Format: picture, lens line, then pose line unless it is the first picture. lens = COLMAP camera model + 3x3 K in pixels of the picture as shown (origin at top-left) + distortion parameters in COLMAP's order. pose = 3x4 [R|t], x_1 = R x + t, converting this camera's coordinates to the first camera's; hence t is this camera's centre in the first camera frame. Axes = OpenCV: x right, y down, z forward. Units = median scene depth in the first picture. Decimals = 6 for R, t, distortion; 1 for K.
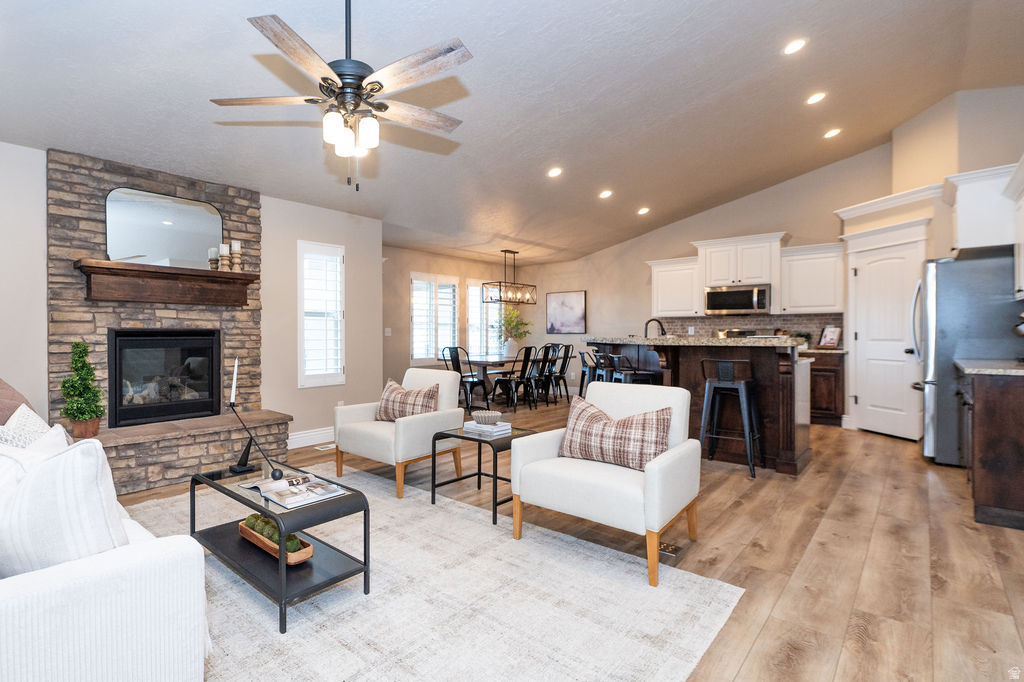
lens RADIAL K [[494.4, 0, 512.0], [0, 494.4, 341.0], [0, 0, 1]] dist [-0.001549, -0.000405]
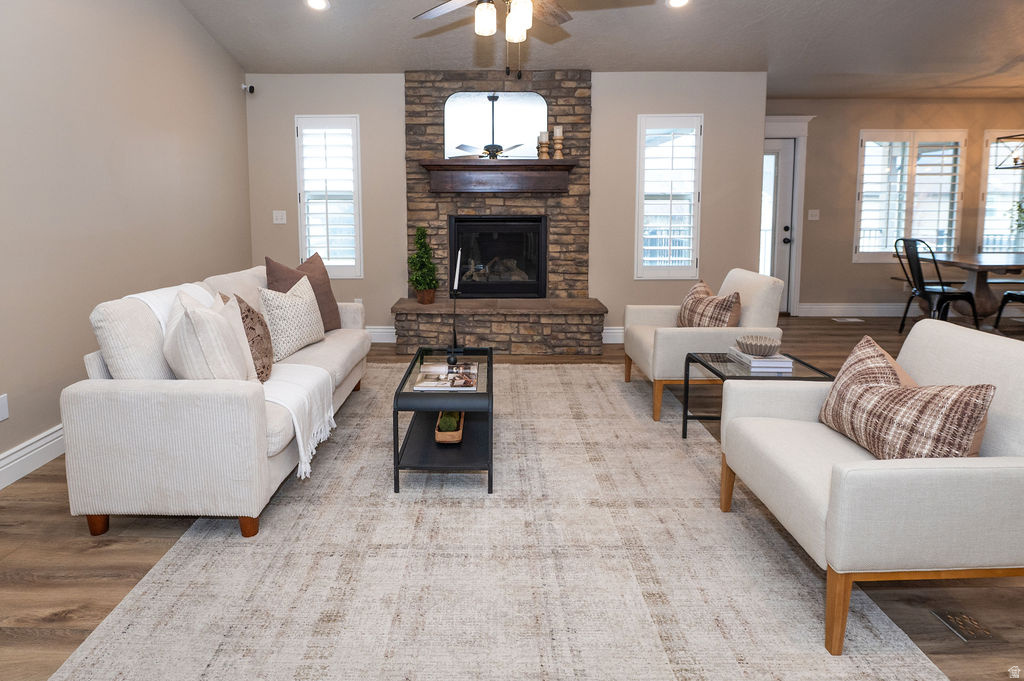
lens RADIAL K [[593.9, 0, 512.7], [0, 593.9, 274.4], [0, 0, 1]] dist [-0.004582, -0.001076]
pose [[0.672476, 0.090113, -0.734613, 0.314005], [-0.021320, 0.994507, 0.102478, -0.030494], [0.739812, -0.053252, 0.670703, 0.132390]]
